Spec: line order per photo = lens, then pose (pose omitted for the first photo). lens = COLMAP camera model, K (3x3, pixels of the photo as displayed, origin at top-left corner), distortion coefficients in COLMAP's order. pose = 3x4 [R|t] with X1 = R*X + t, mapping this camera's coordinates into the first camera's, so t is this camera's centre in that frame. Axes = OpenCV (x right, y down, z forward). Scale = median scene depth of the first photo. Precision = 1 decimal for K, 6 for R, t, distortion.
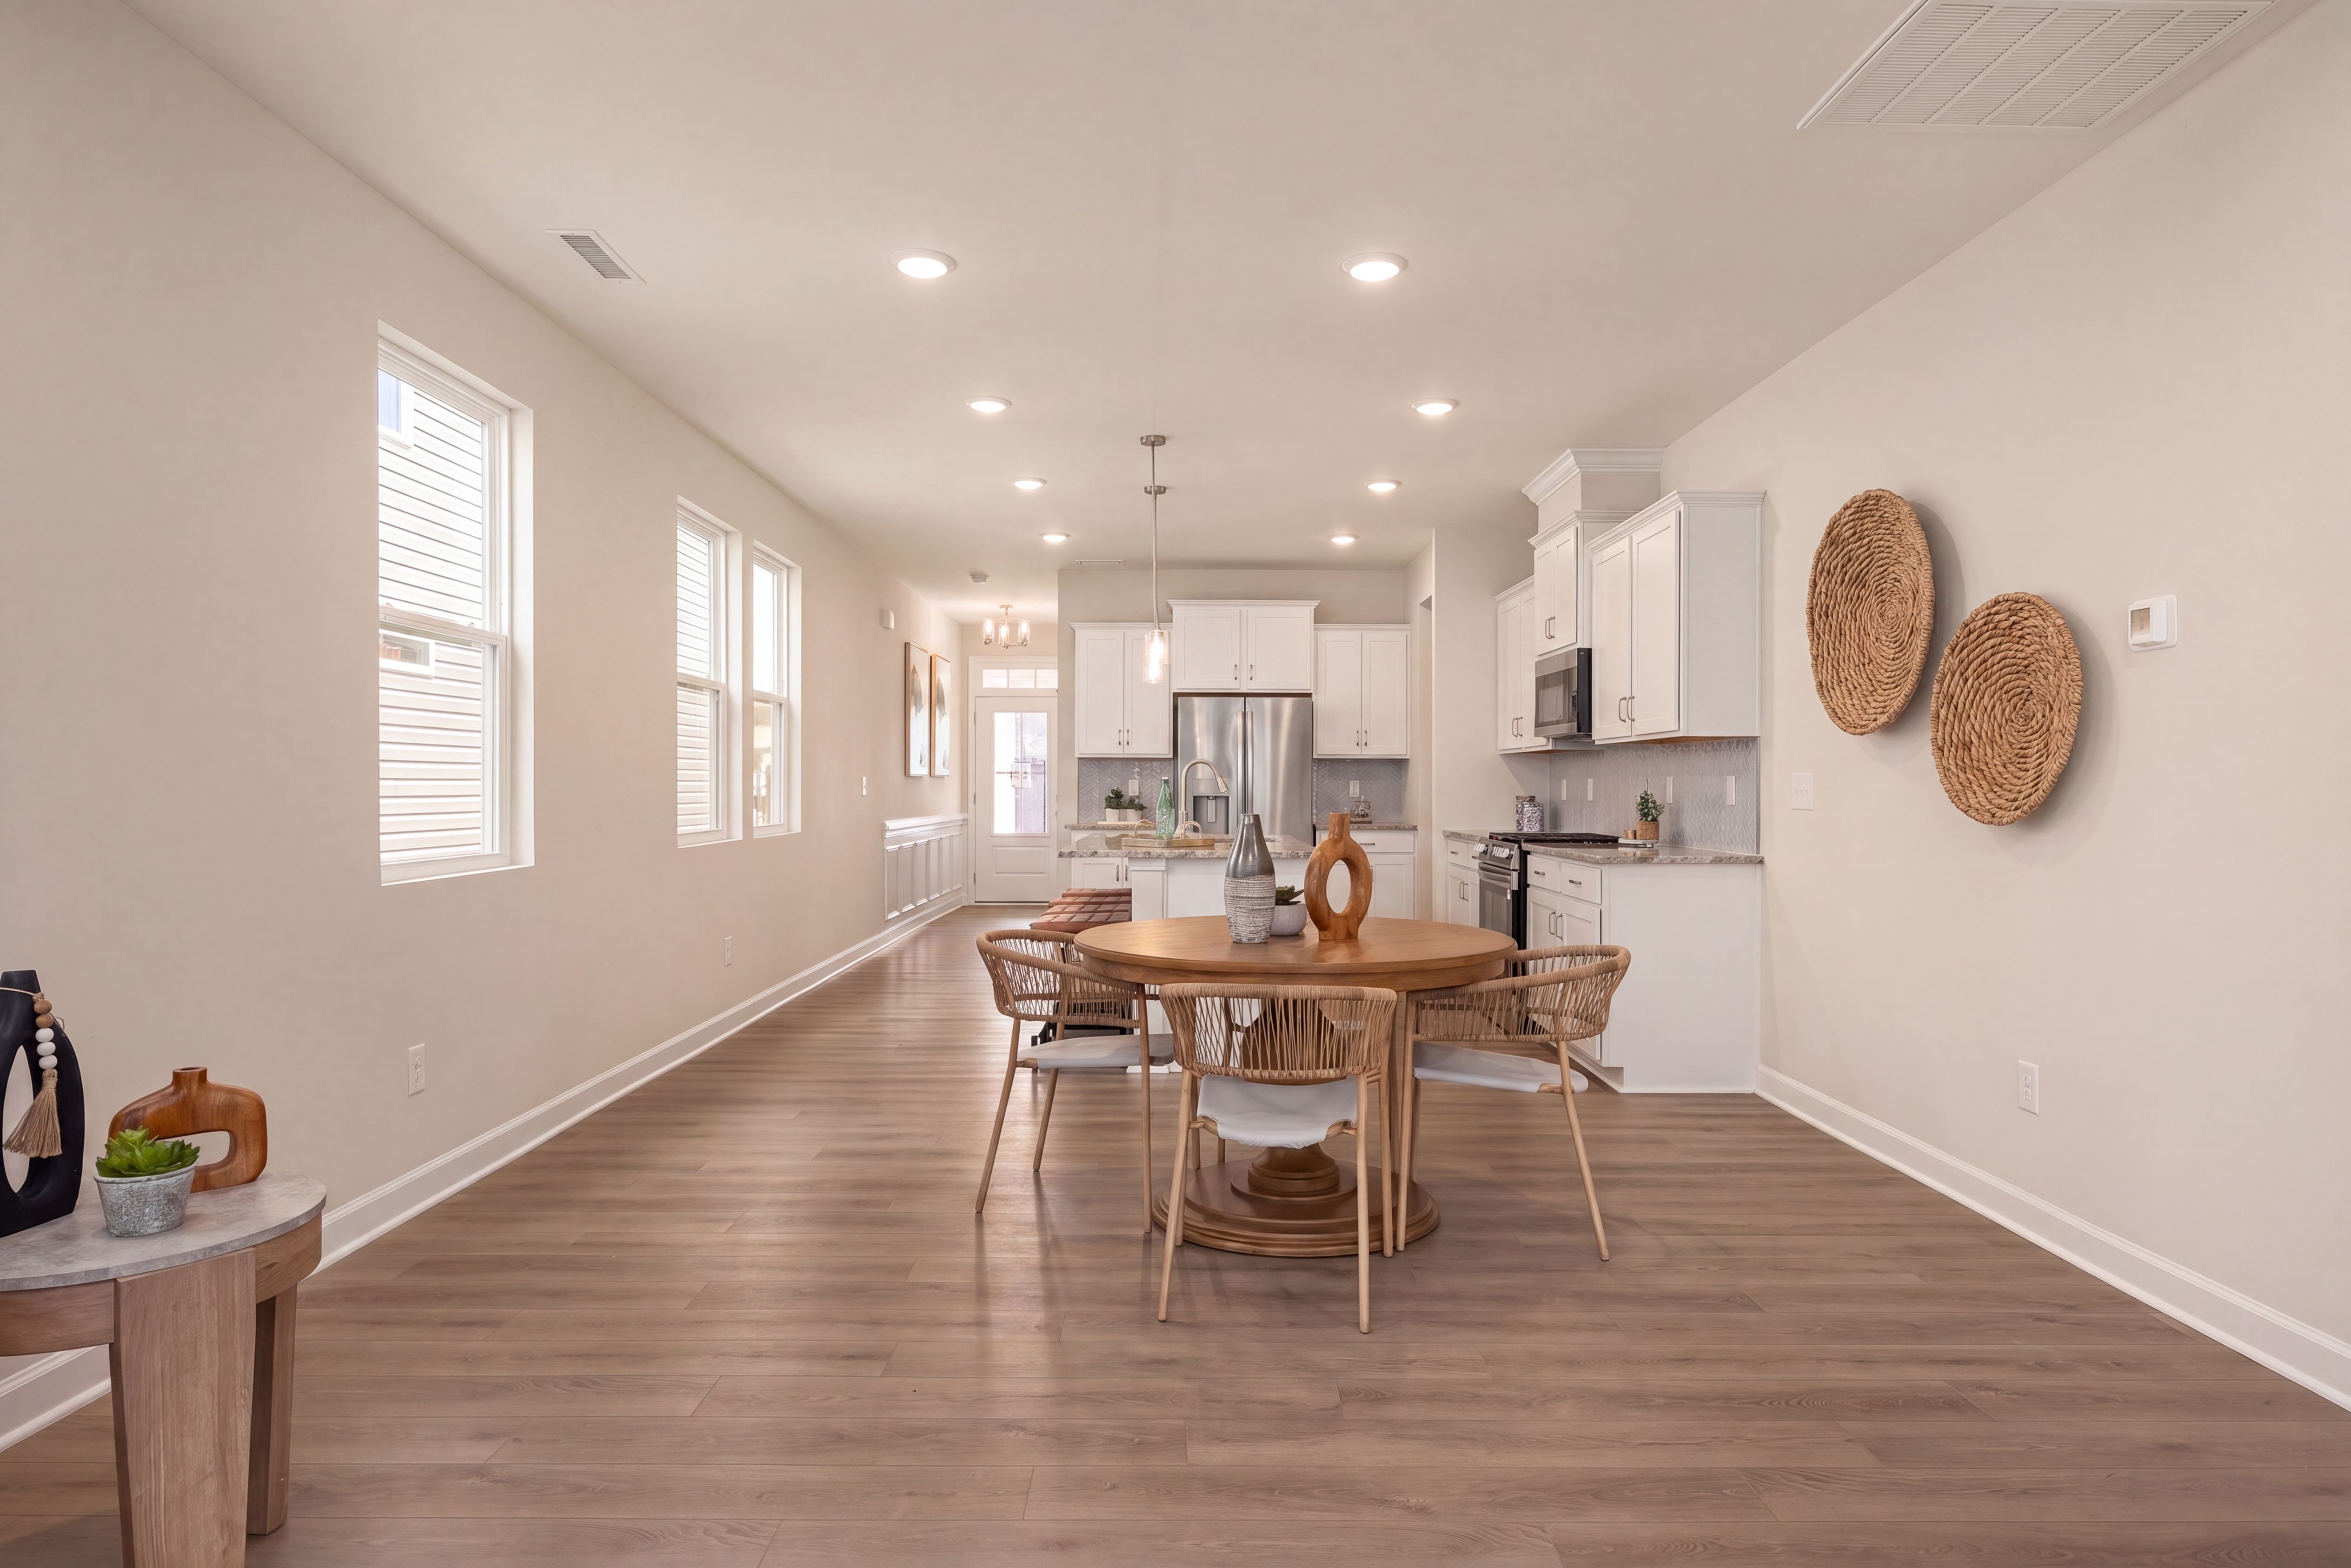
lens RADIAL K [[1409.5, 0, 1181.0], [0, 1409.5, 777.3], [0, 0, 1]] dist [0.000262, -0.000995]
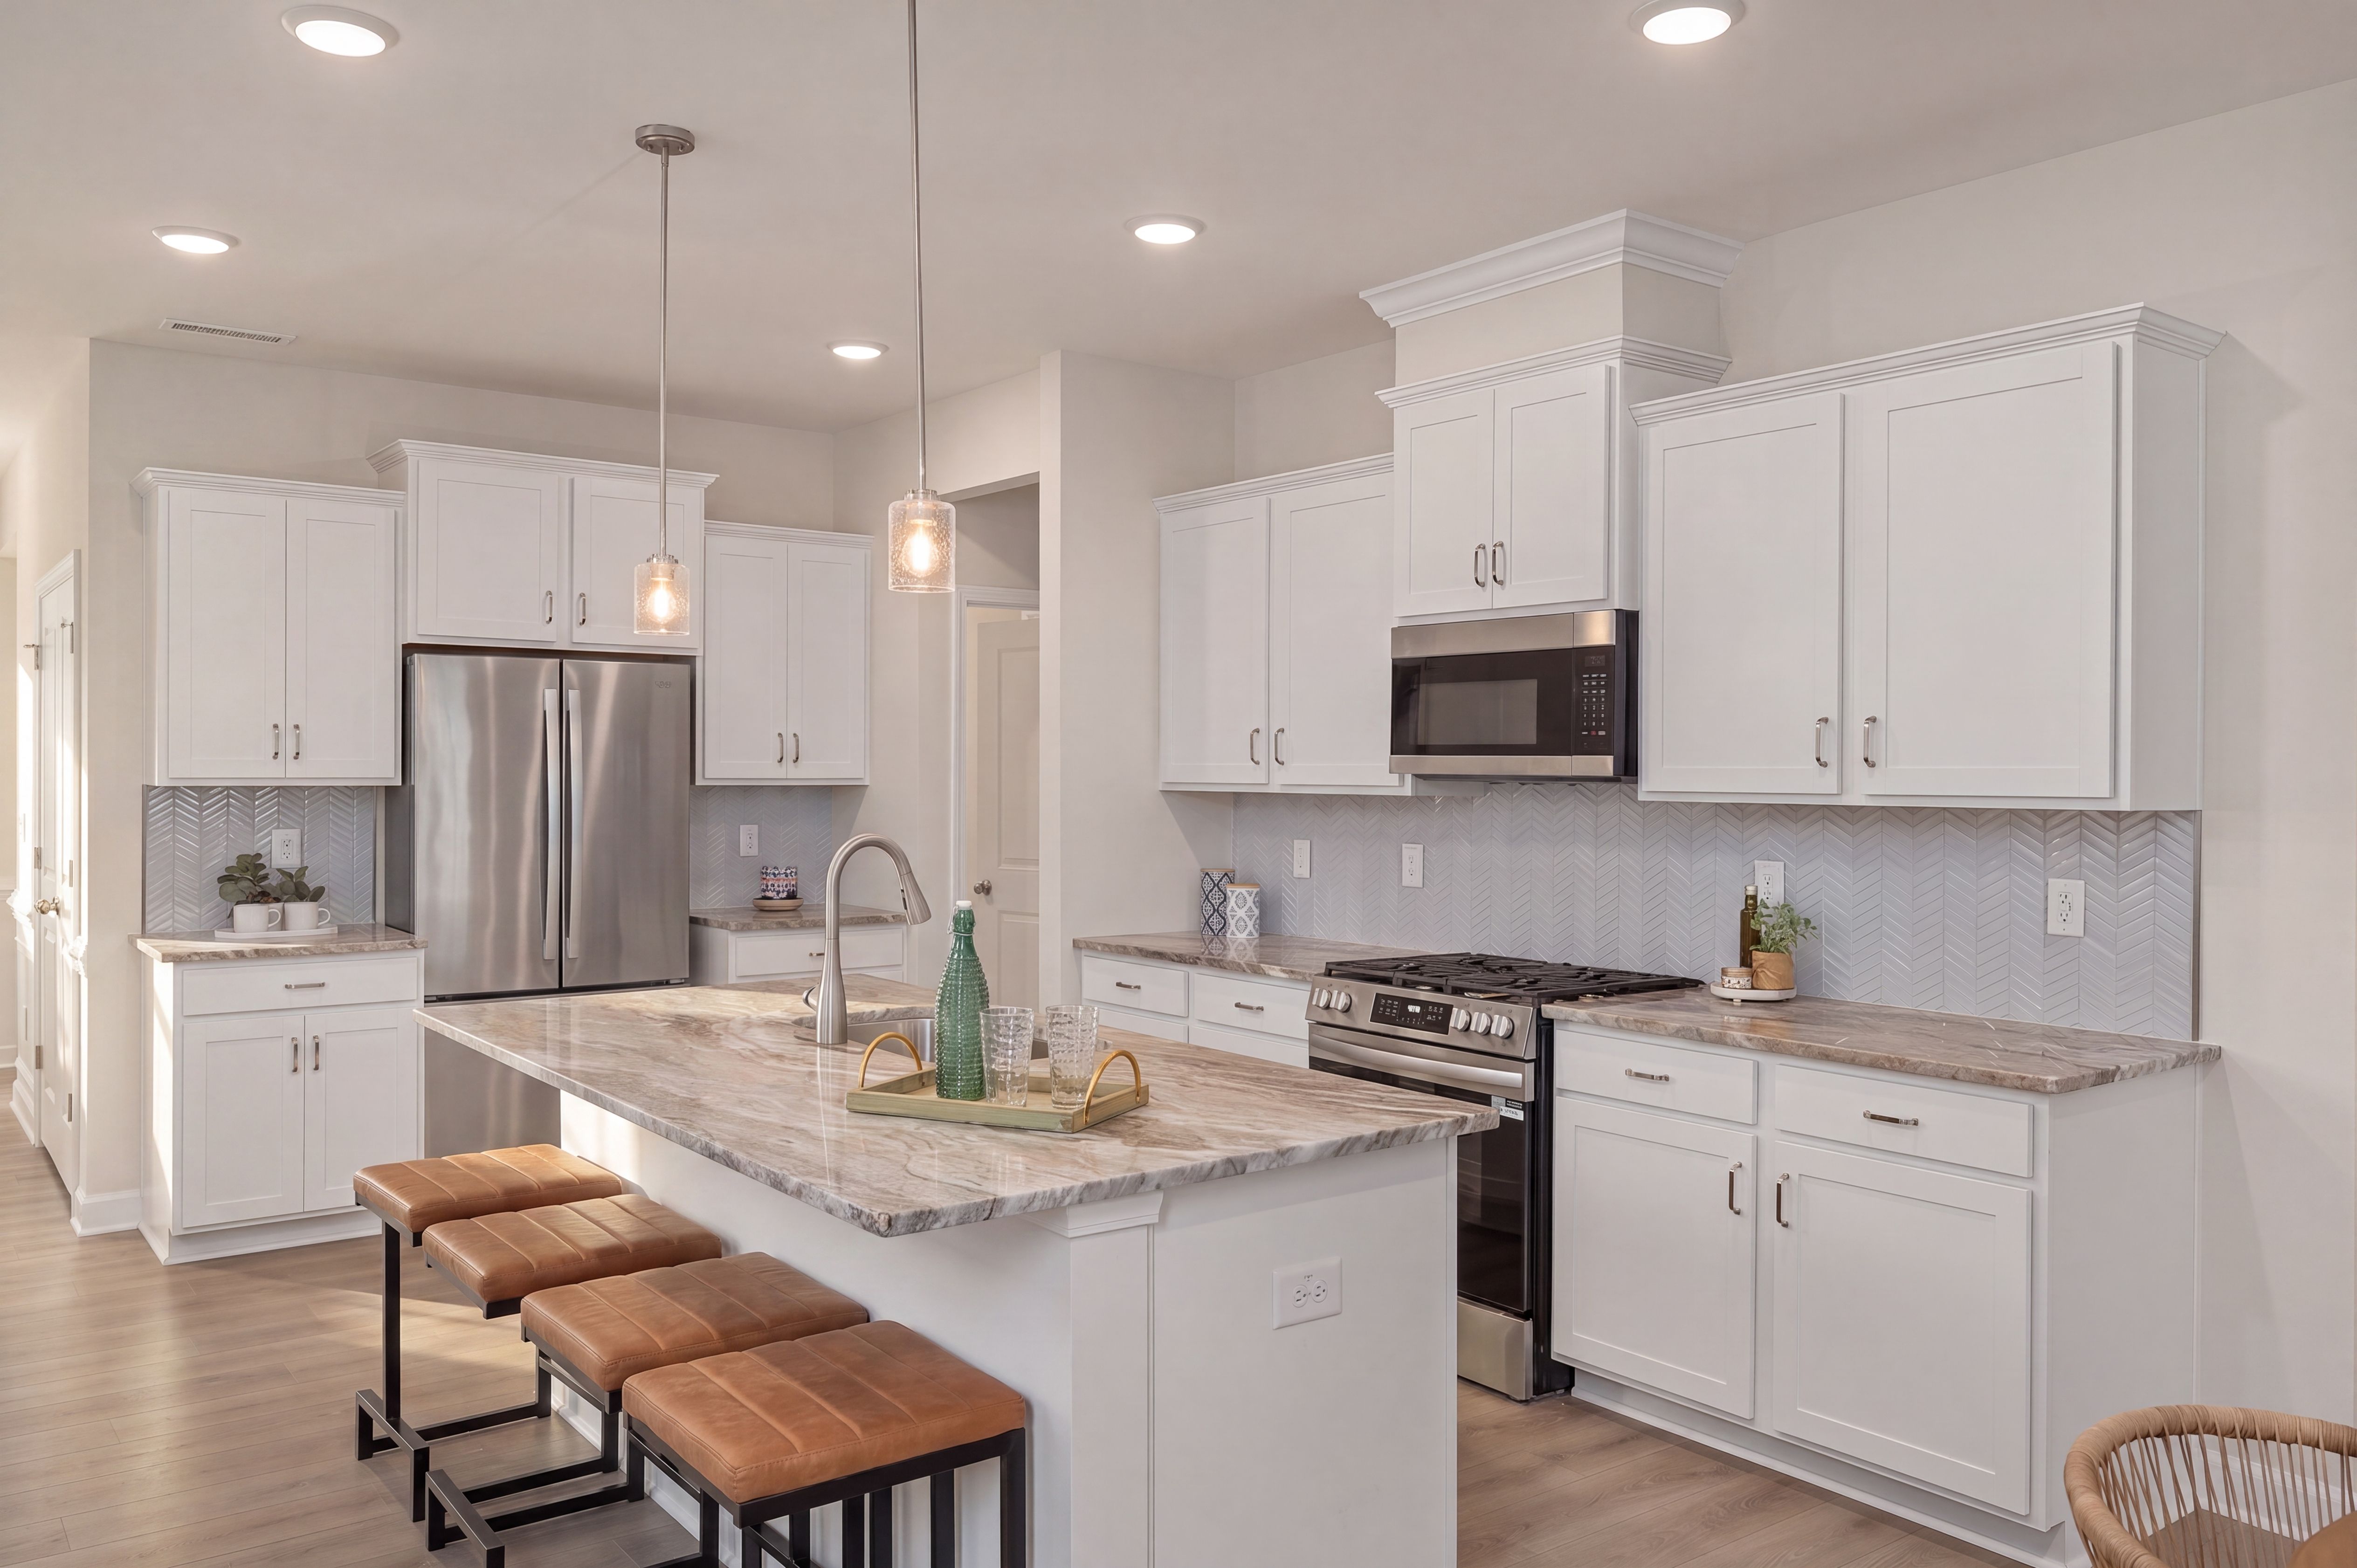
lens RADIAL K [[1762.2, 0, 1175.3], [0, 1762.2, 770.9], [0, 0, 1]] dist [0.008670, 0.002558]
pose [[0.799046, 0.002172, 0.601265, -0.204048], [-0.008085, 0.999942, 0.007132, -0.033481], [-0.601215, -0.010560, 0.799018, 0.530624]]
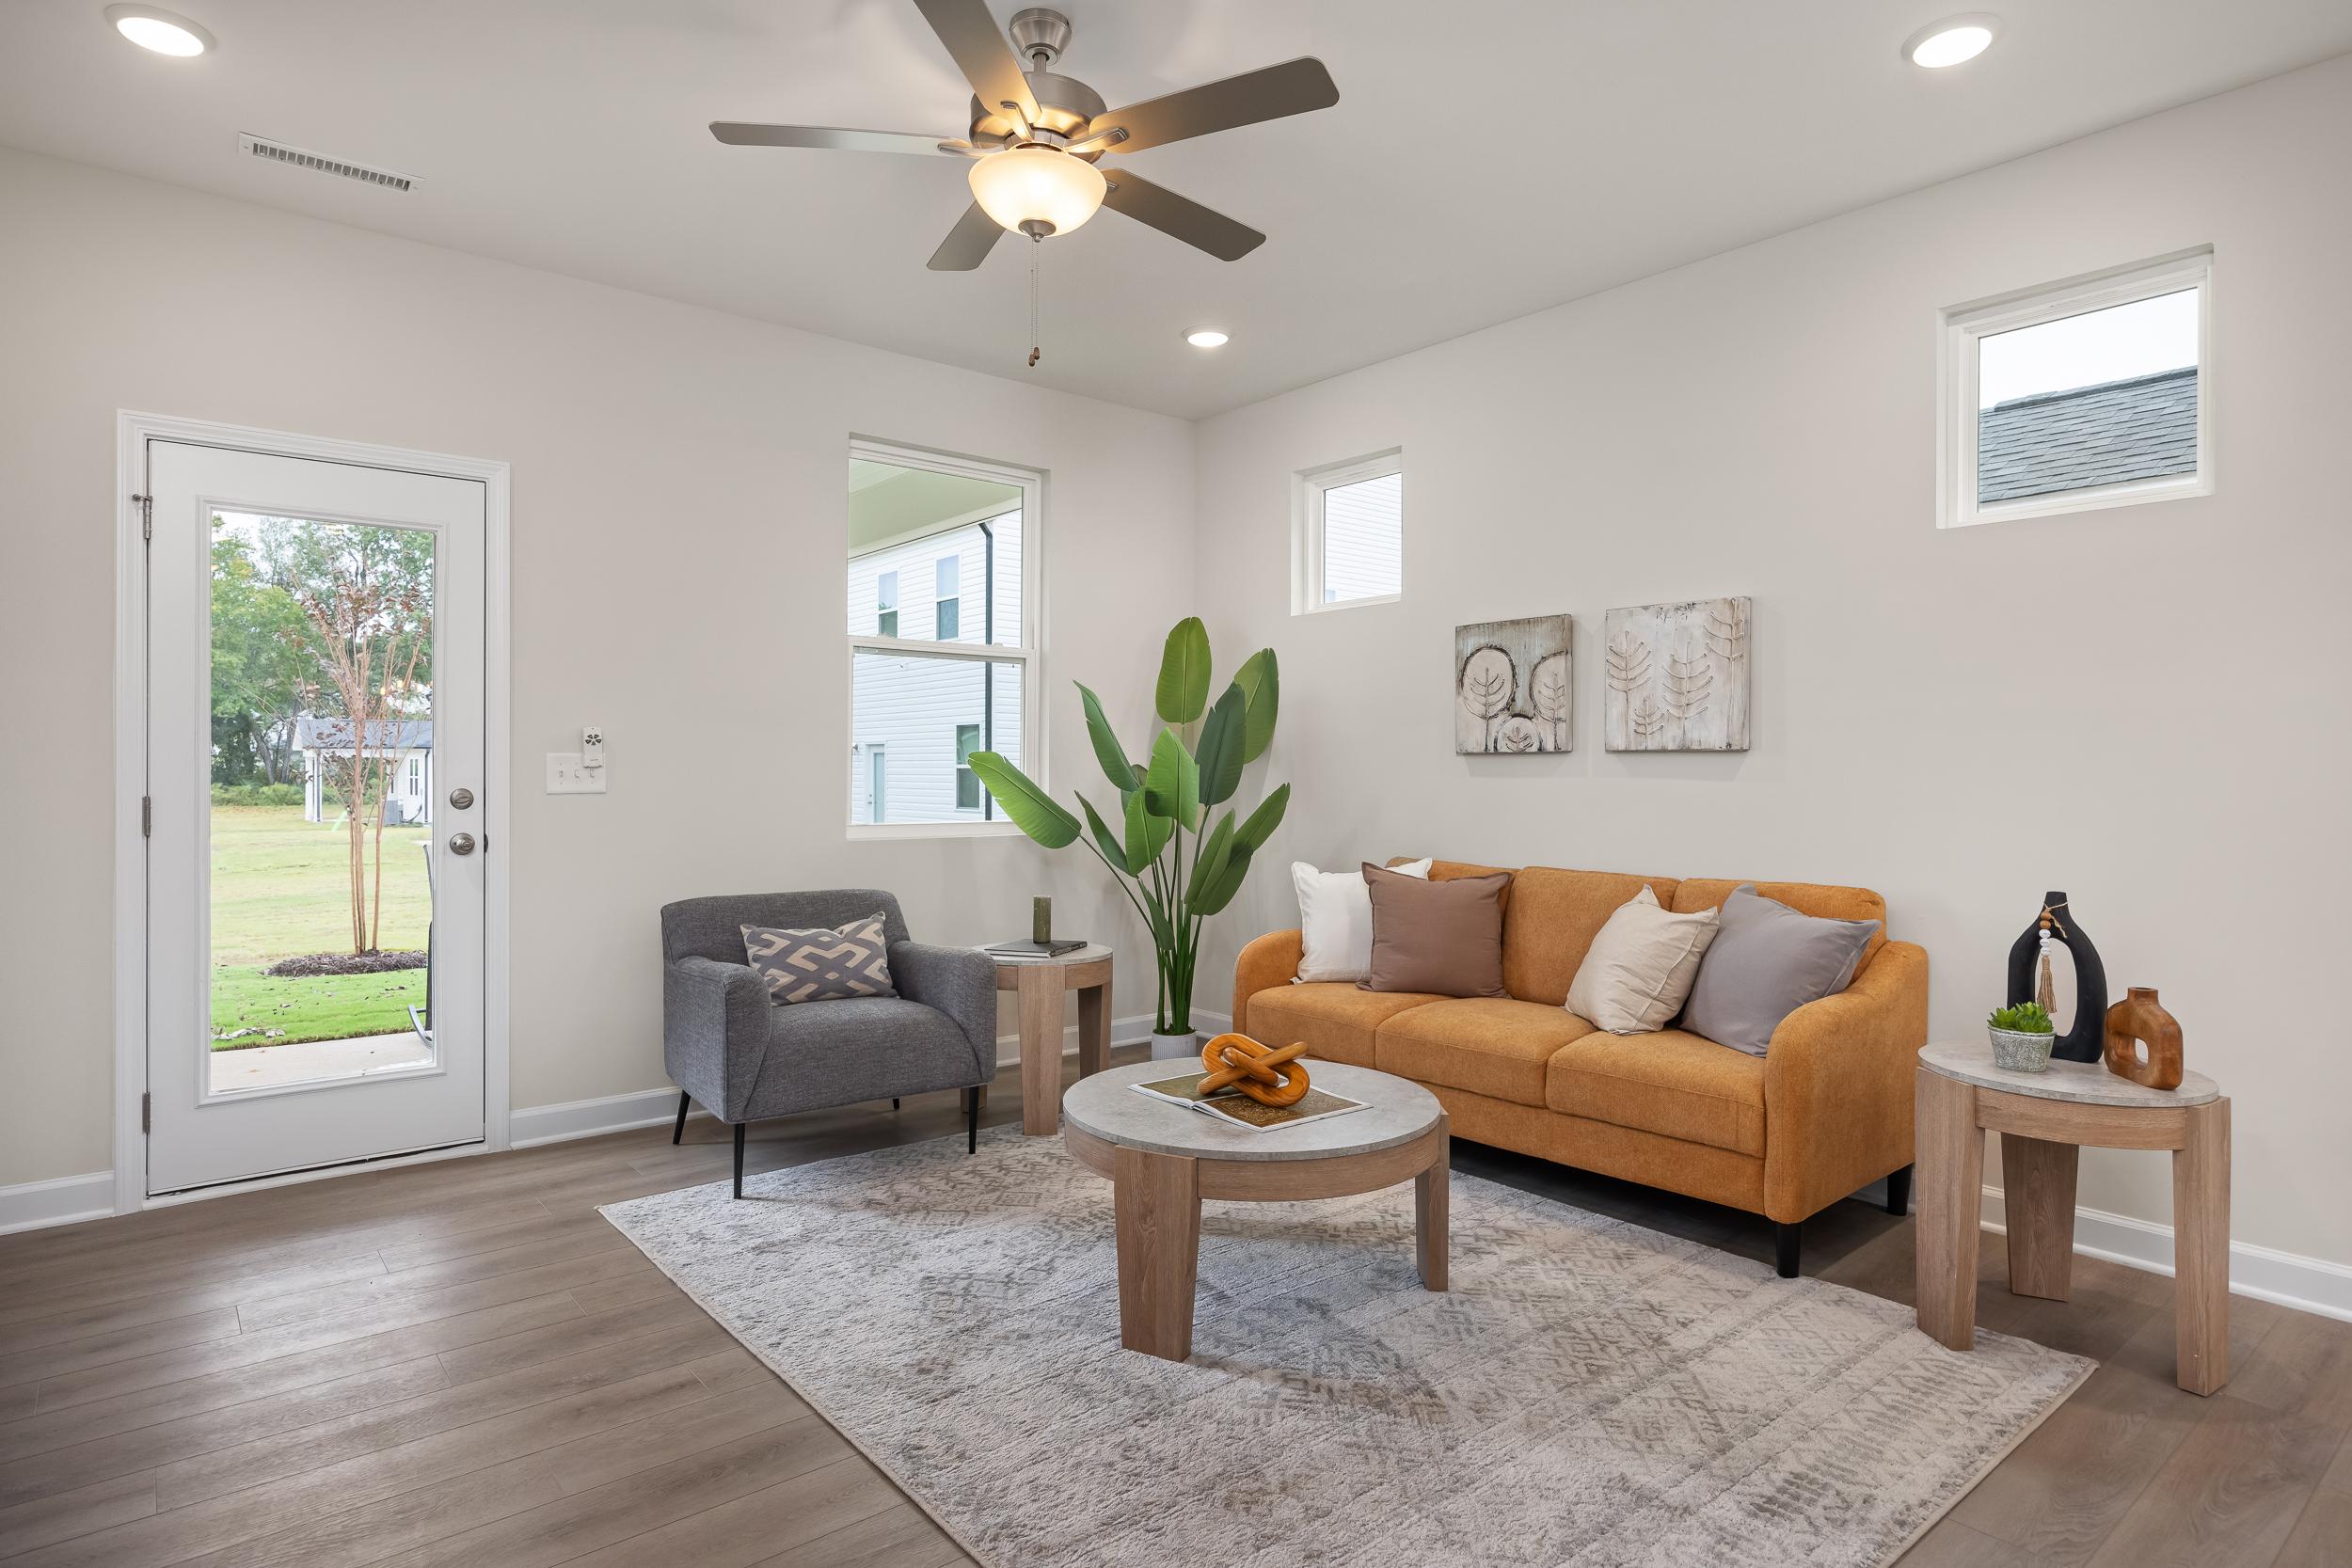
lens RADIAL K [[1287.1, 0, 1176.0], [0, 1287.1, 784.0], [0, 0, 1]] dist [-0.029772, -0.000153]
pose [[-0.772846, 0.003721, -0.634583, 0.221297], [0.001624, 0.999991, 0.003886, 0.002658], [0.634592, 0.001973, -0.772845, 0.391299]]
